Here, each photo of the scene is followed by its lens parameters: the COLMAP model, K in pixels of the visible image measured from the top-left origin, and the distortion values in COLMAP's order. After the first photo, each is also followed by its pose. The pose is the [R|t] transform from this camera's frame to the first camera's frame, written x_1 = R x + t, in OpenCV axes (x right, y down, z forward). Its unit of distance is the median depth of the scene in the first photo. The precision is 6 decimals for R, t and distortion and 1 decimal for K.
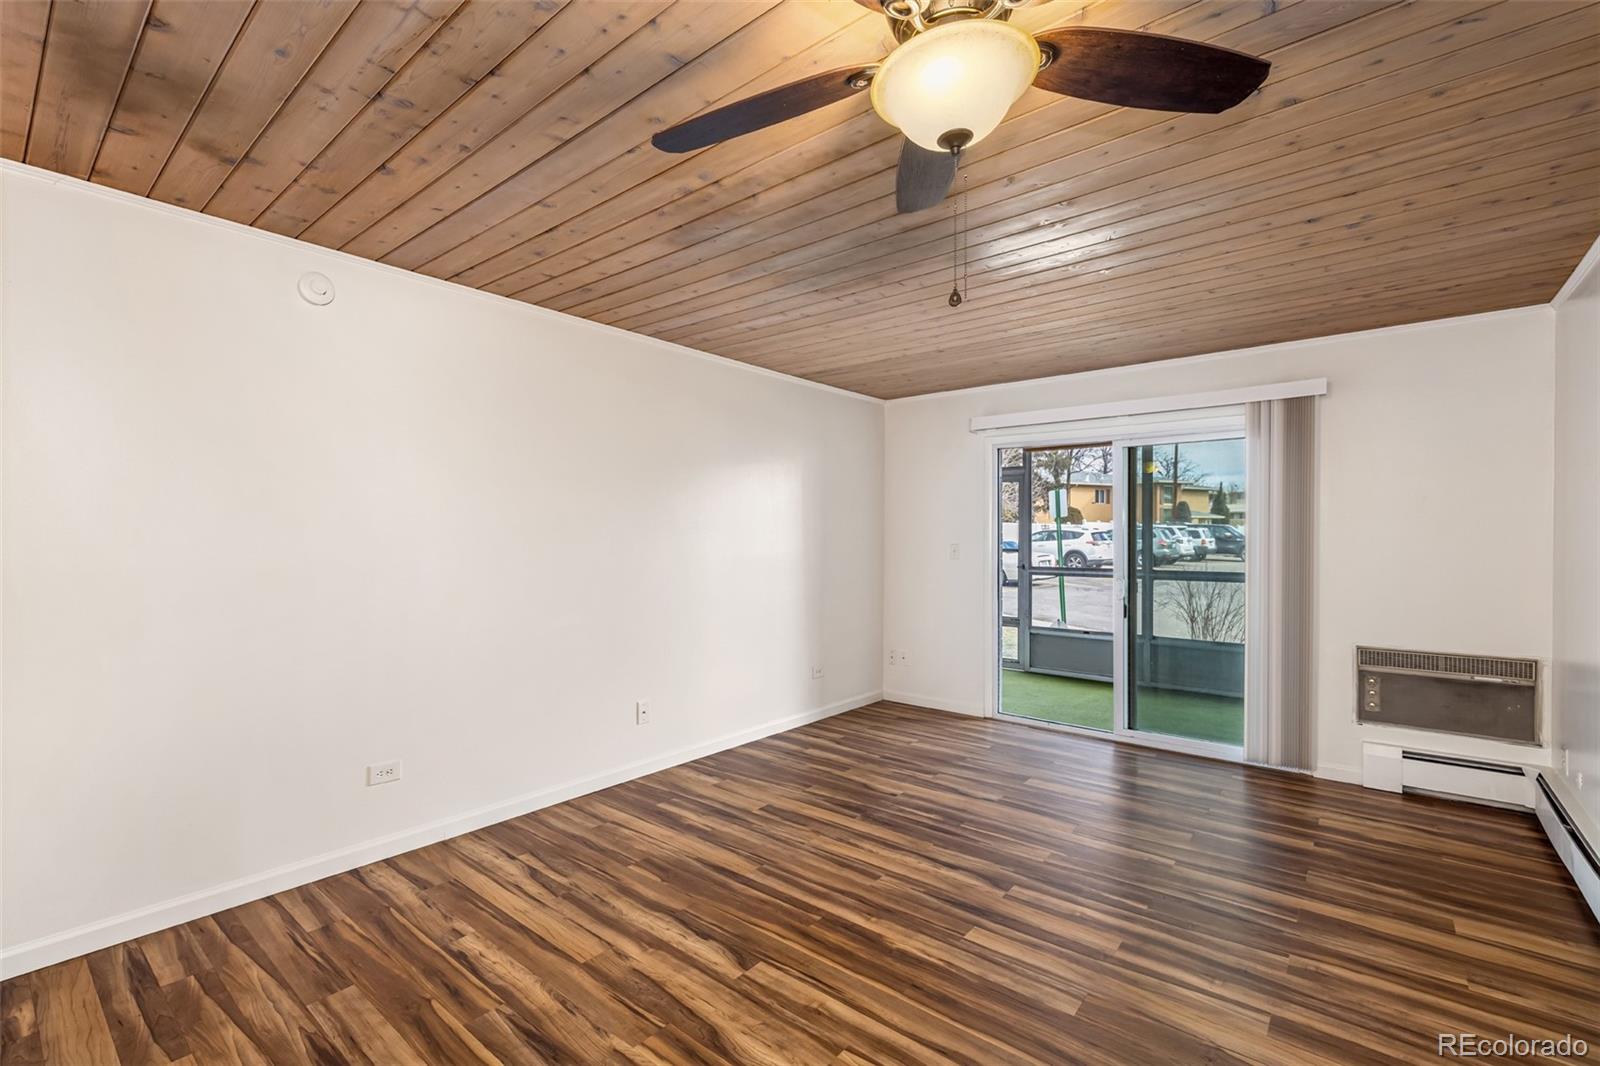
lens RADIAL K [[704.4, 0, 753.0], [0, 704.4, 536.8], [0, 0, 1]] dist [0.000041, -0.000034]
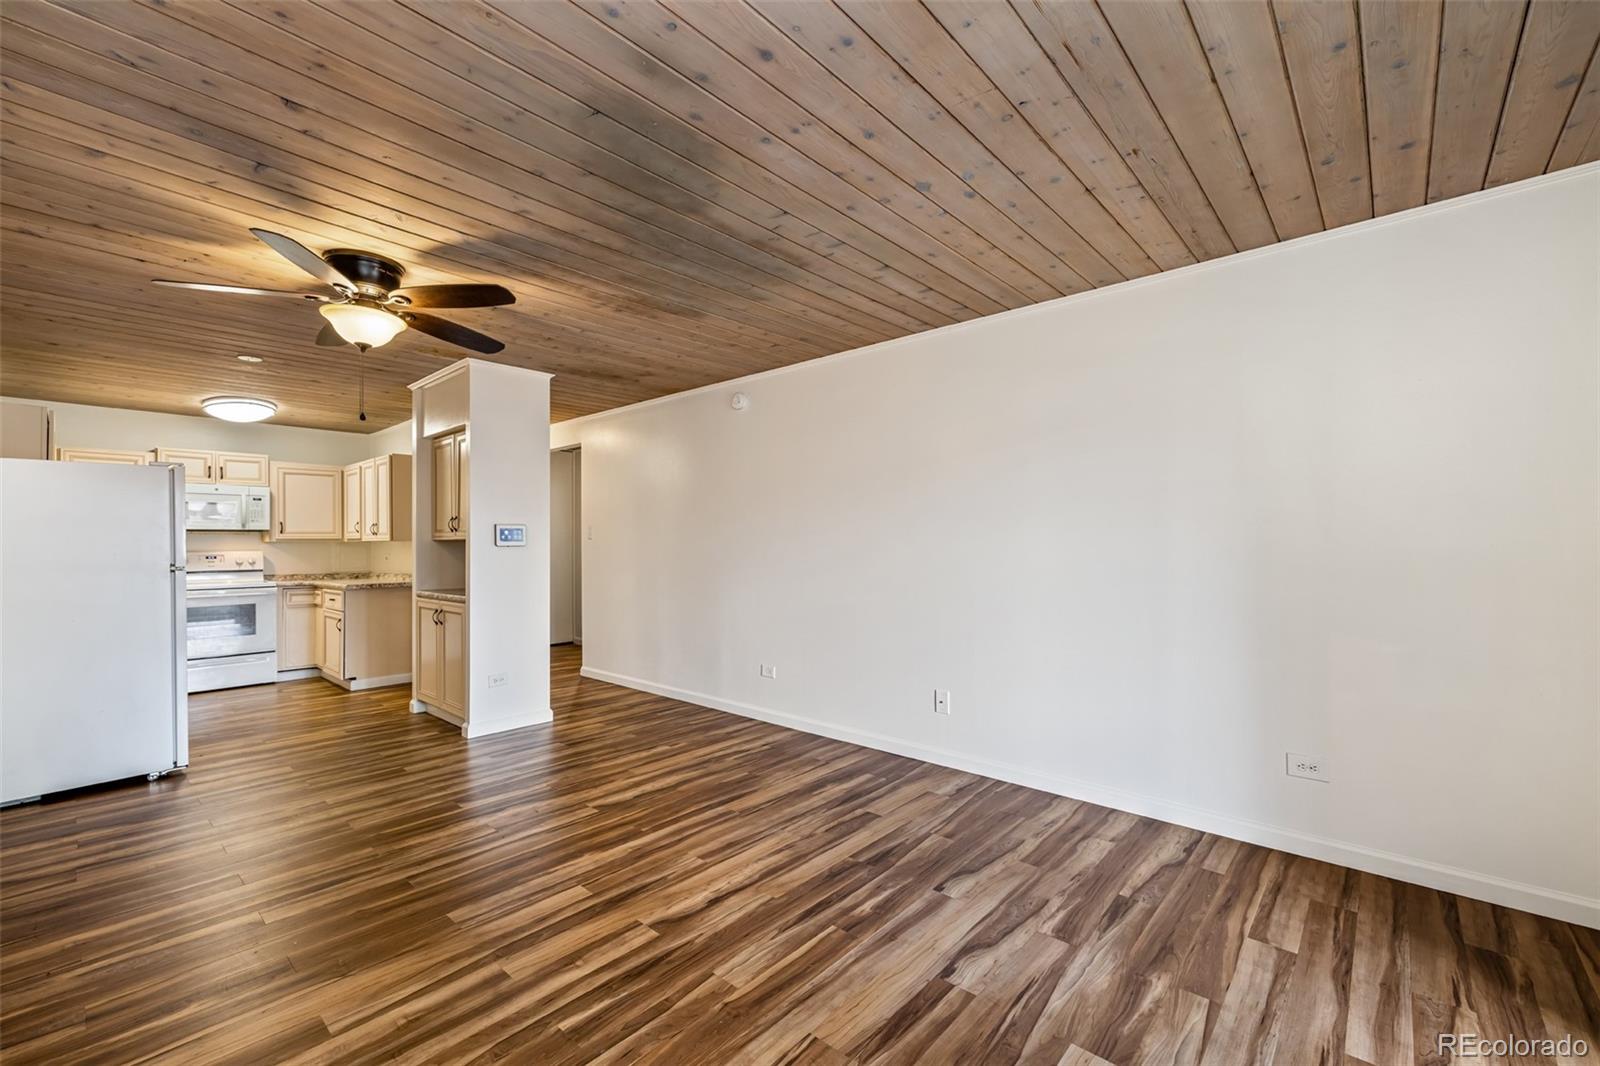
lens RADIAL K [[664.7, 0, 796.5], [0, 664.7, 536.8], [0, 0, 1]] dist [0.001615, 0.000241]
pose [[-0.009315, -0.013235, -0.999869, 0.957063], [0.006931, 0.999888, -0.013300, 0.029713], [0.999933, -0.007054, -0.009222, 0.965561]]
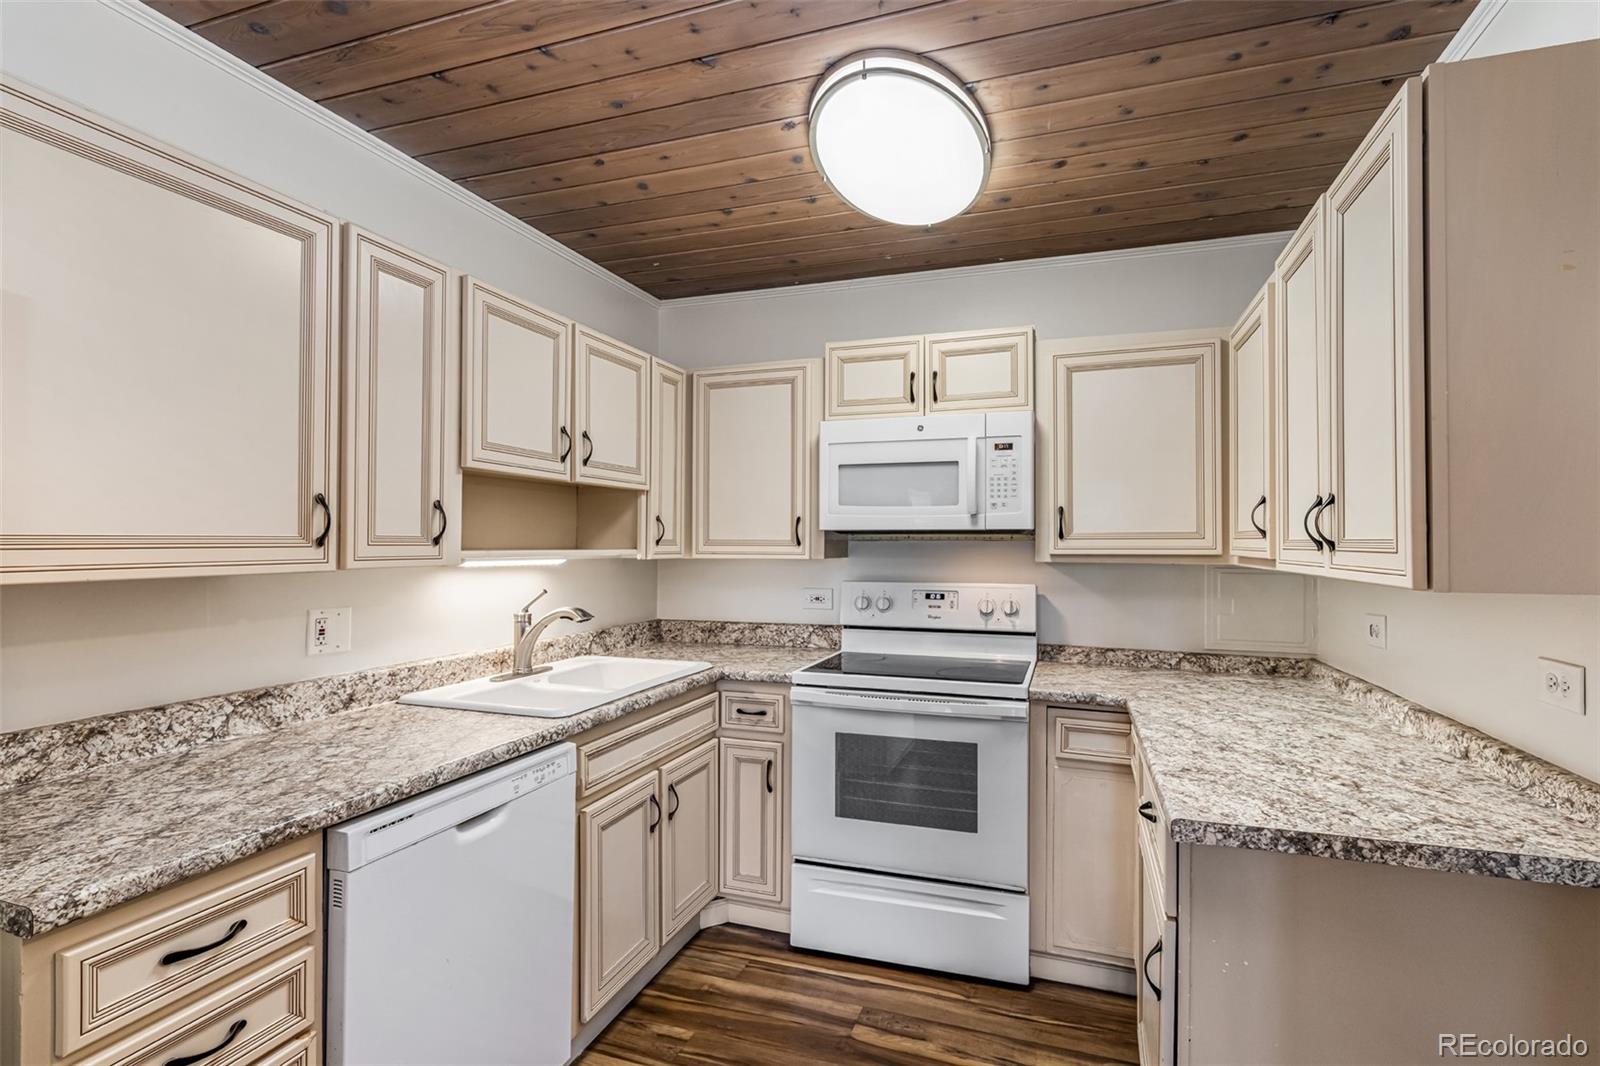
lens RADIAL K [[741.8, 0, 835.0], [0, 741.8, 537.3], [0, 0, 1]] dist [-0.000801, -0.000219]
pose [[-0.918428, -0.008990, -0.395485, -0.437923], [-0.006309, 0.999947, -0.008081, -0.010079], [0.395537, -0.004927, -0.918437, 0.066404]]
